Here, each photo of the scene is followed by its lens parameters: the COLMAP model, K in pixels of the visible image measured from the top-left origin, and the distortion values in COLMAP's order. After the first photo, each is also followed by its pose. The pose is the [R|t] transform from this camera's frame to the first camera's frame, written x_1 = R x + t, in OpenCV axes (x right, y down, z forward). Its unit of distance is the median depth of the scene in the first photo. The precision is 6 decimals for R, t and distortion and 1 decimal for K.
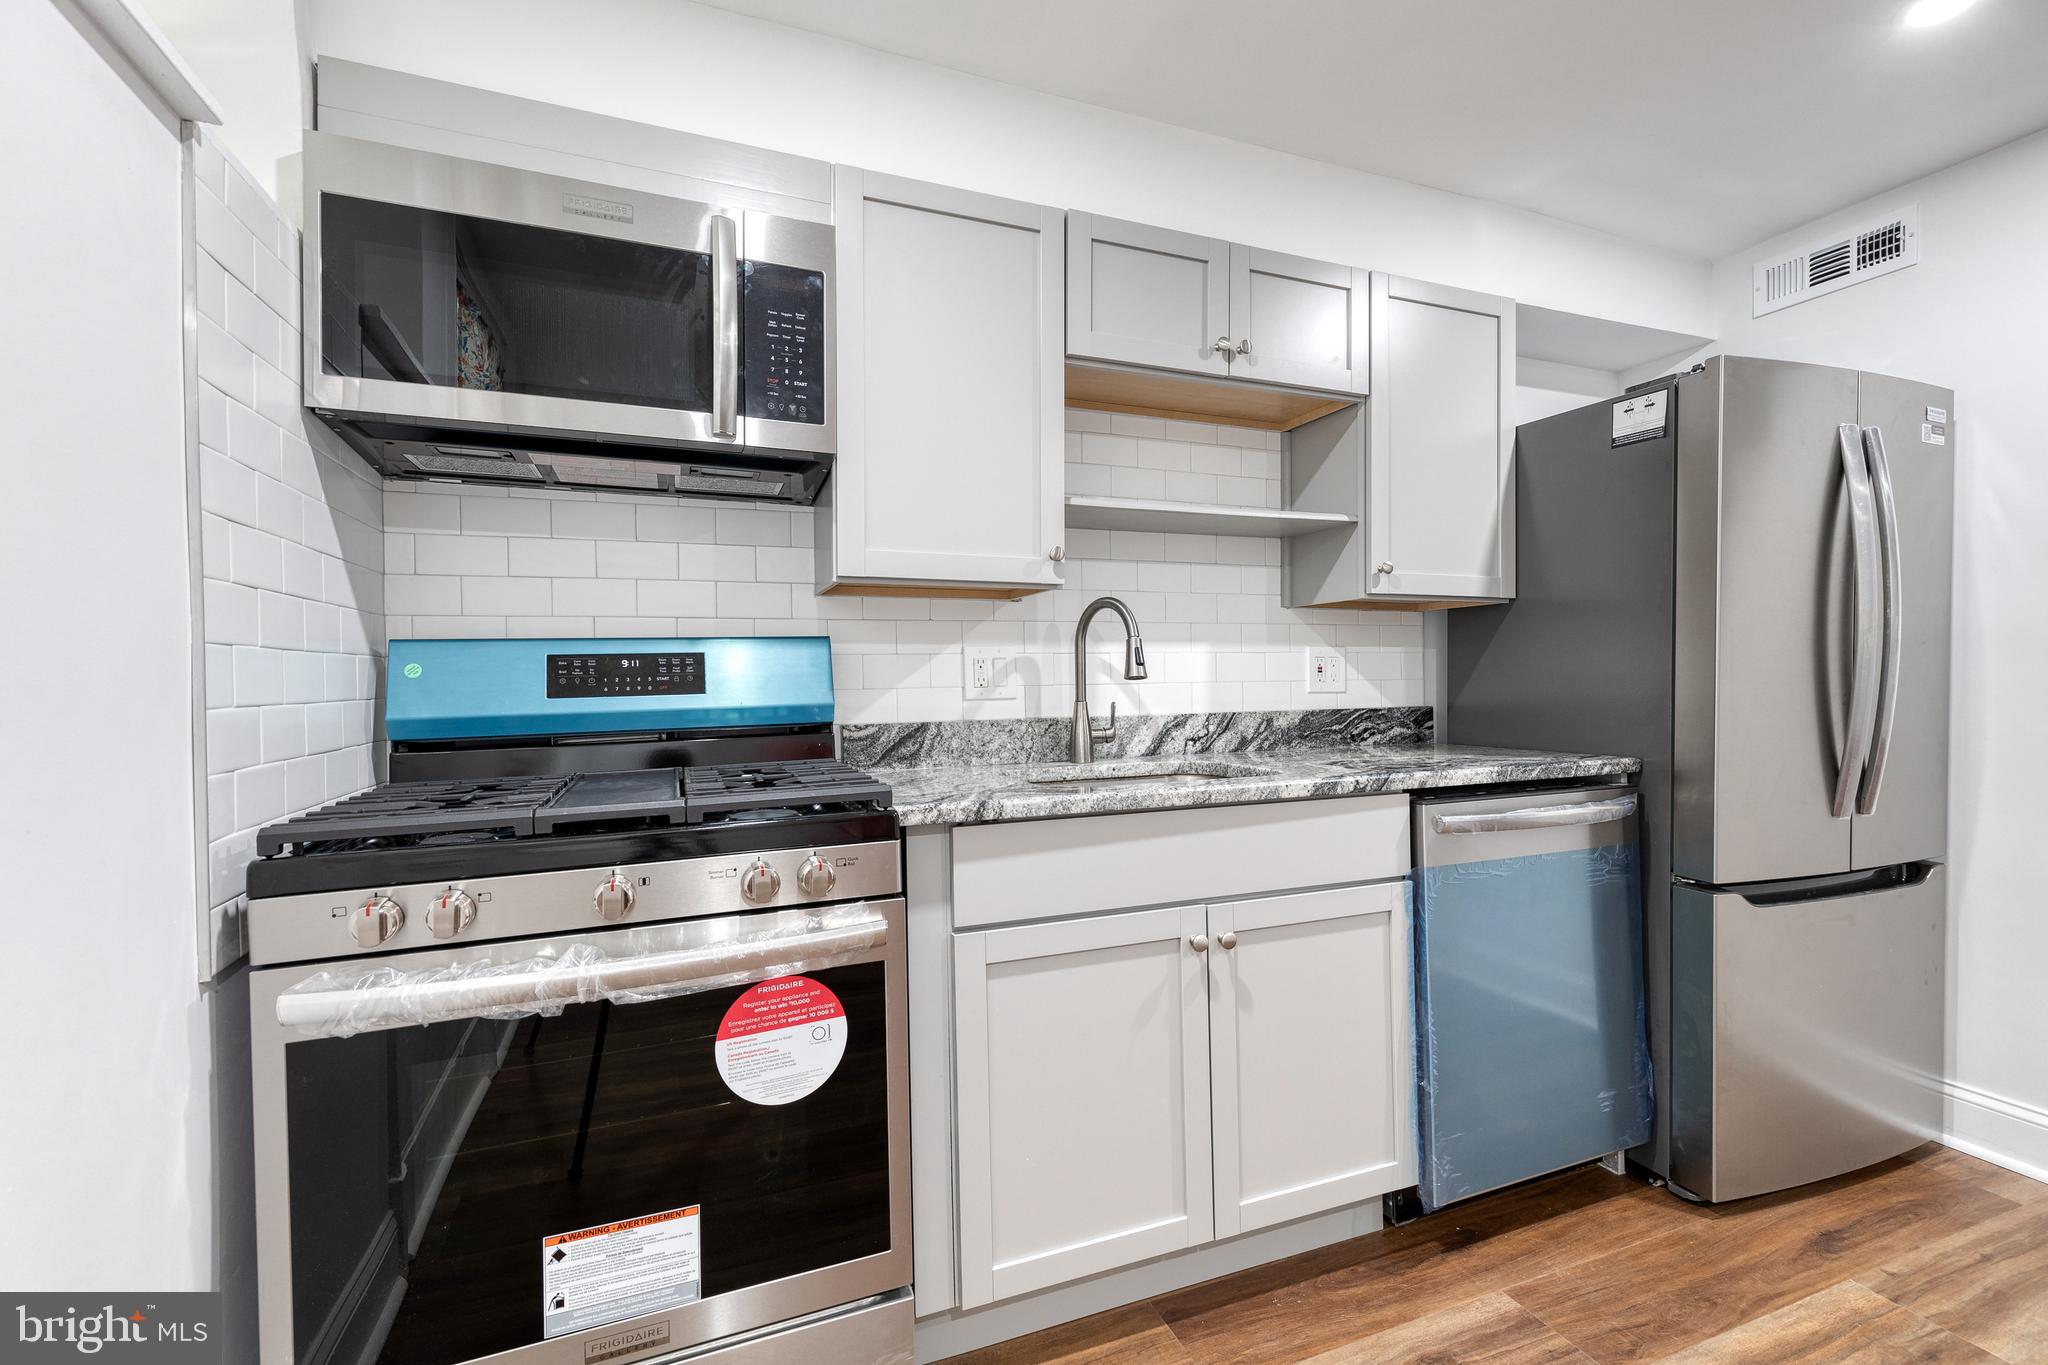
lens RADIAL K [[919.2, 0, 1028.5], [0, 919.2, 682.0], [0, 0, 1]] dist [0.008747, 0.000116]
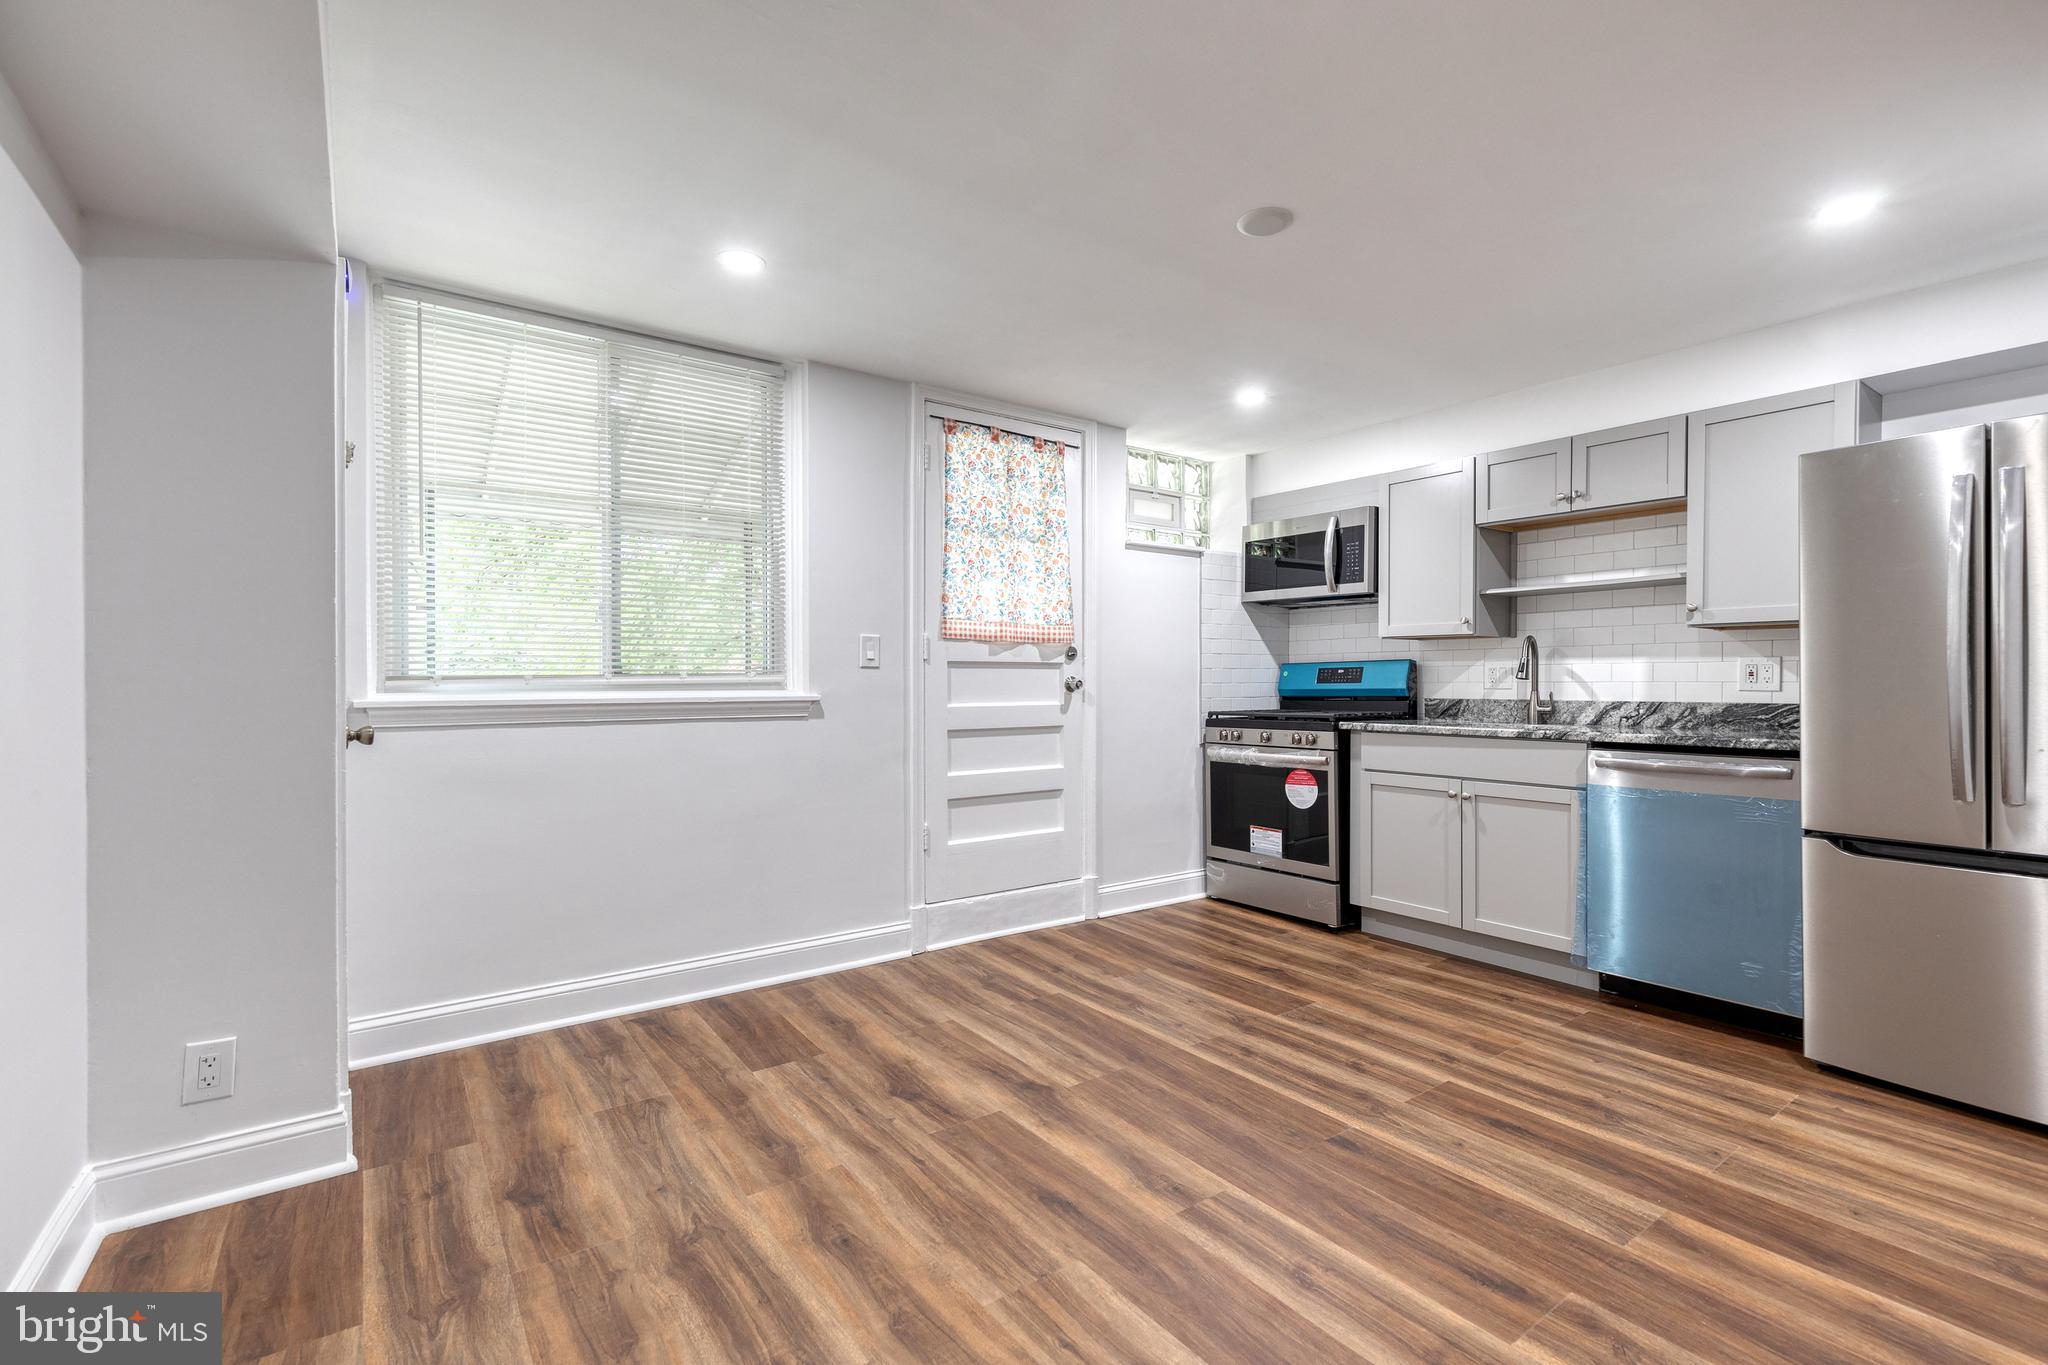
lens RADIAL K [[919.2, 0, 1033.6], [0, 919.2, 682.2], [0, 0, 1]] dist [0.008747, 0.000116]
pose [[0.238596, 0.014903, -0.971005, 1.950328], [-0.006189, 0.999885, 0.013826, -0.019171], [0.971099, 0.002711, 0.238660, -0.507730]]
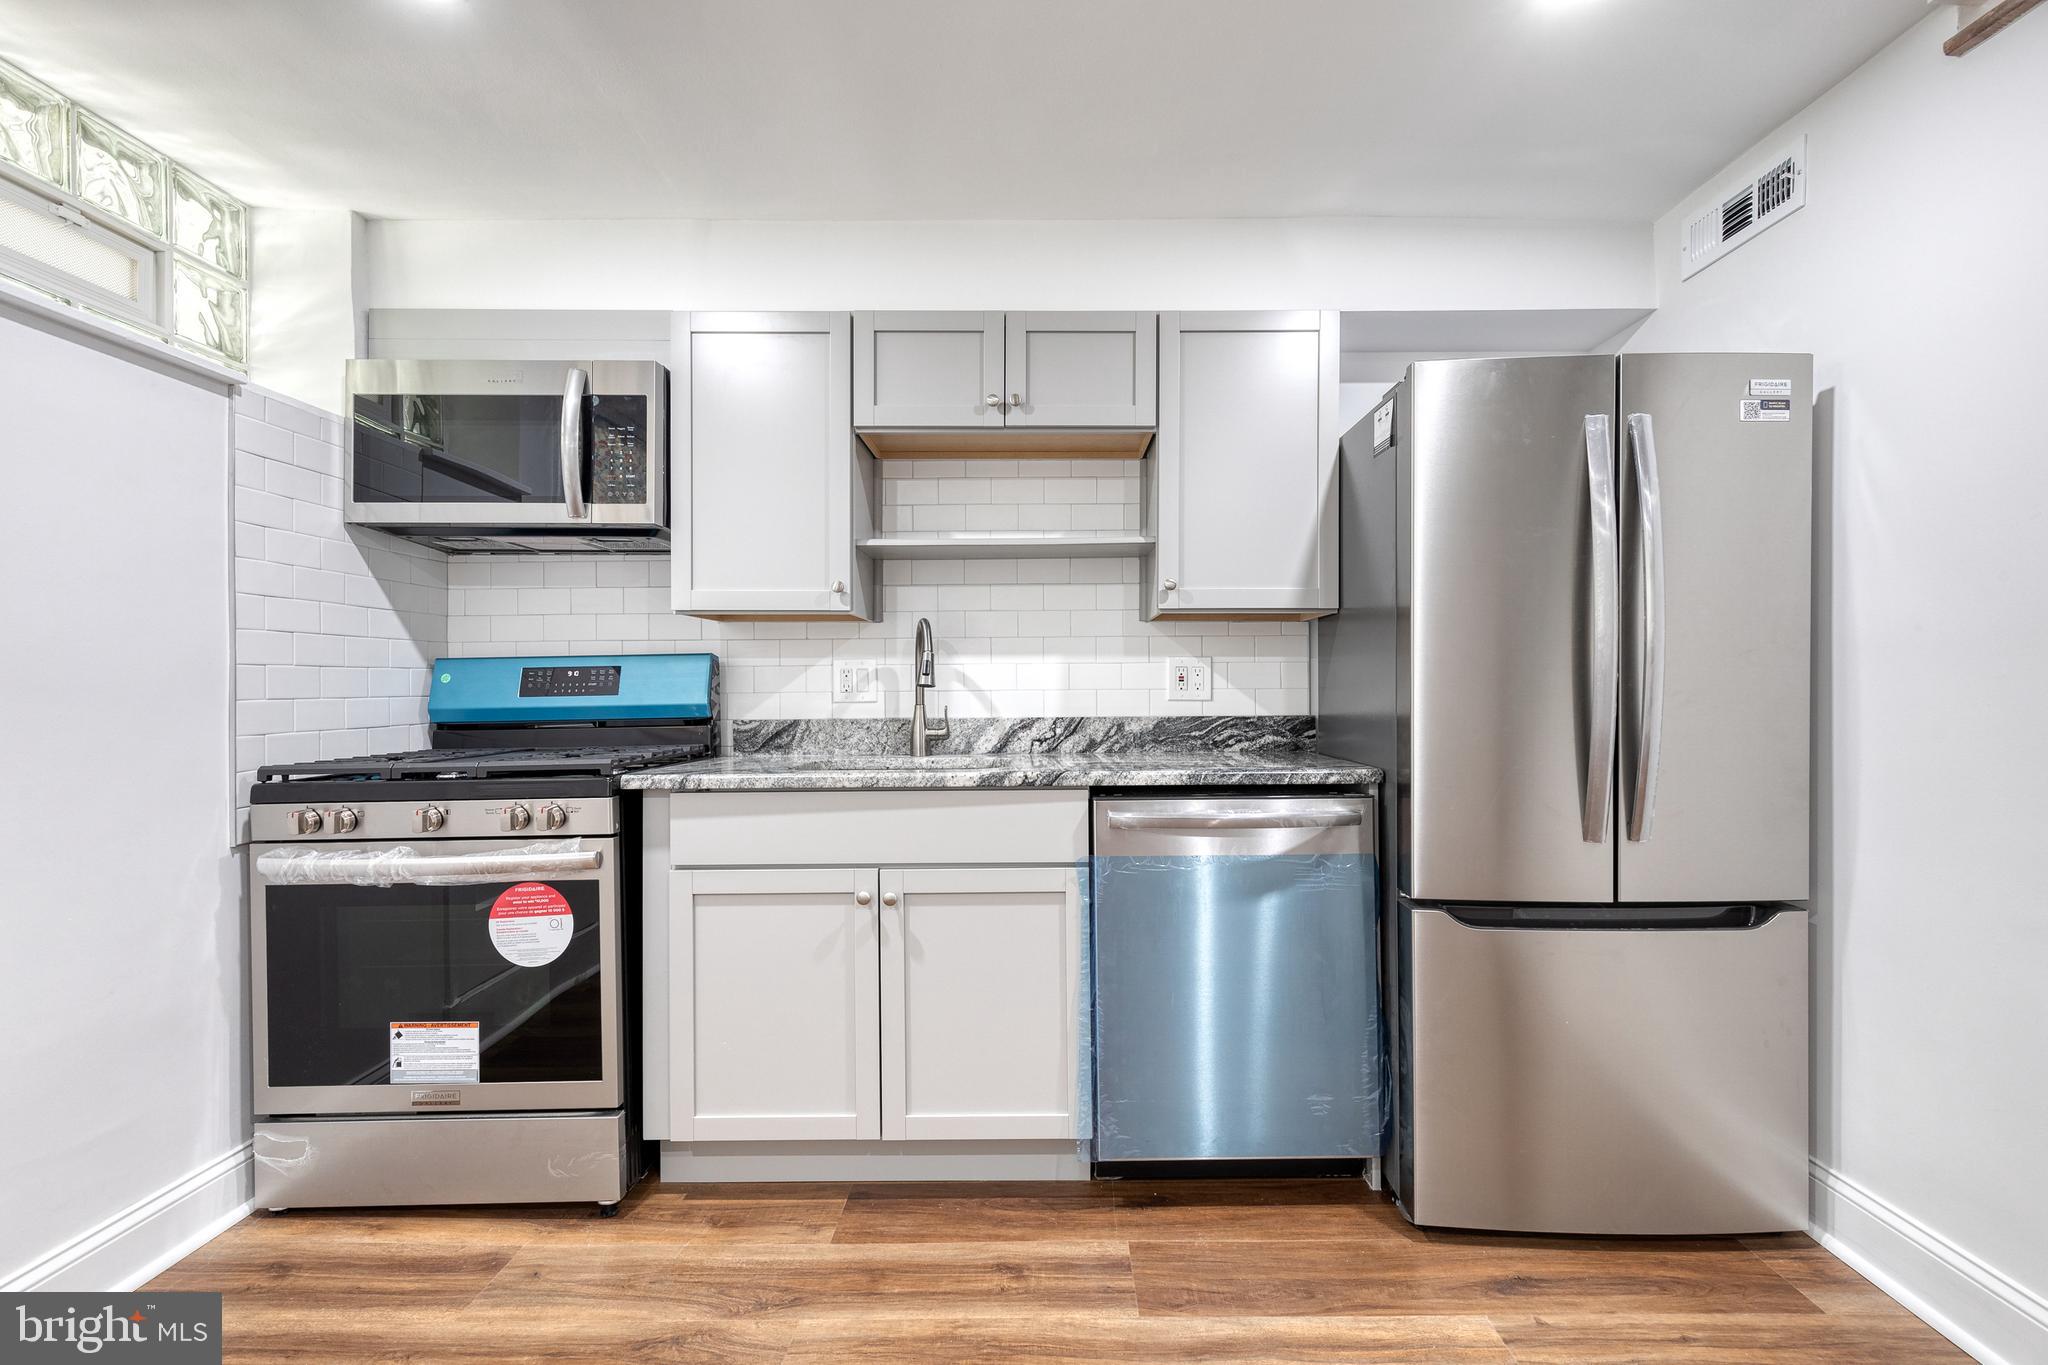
lens RADIAL K [[919.2, 0, 1038.1], [0, 919.2, 682.2], [0, 0, 1]] dist [0.008747, 0.000116]
pose [[0.925584, 0.005171, -0.378508, 0.790616], [-0.007006, 0.999969, -0.003469, -0.006548], [0.378478, 0.005862, 0.925592, -0.064562]]
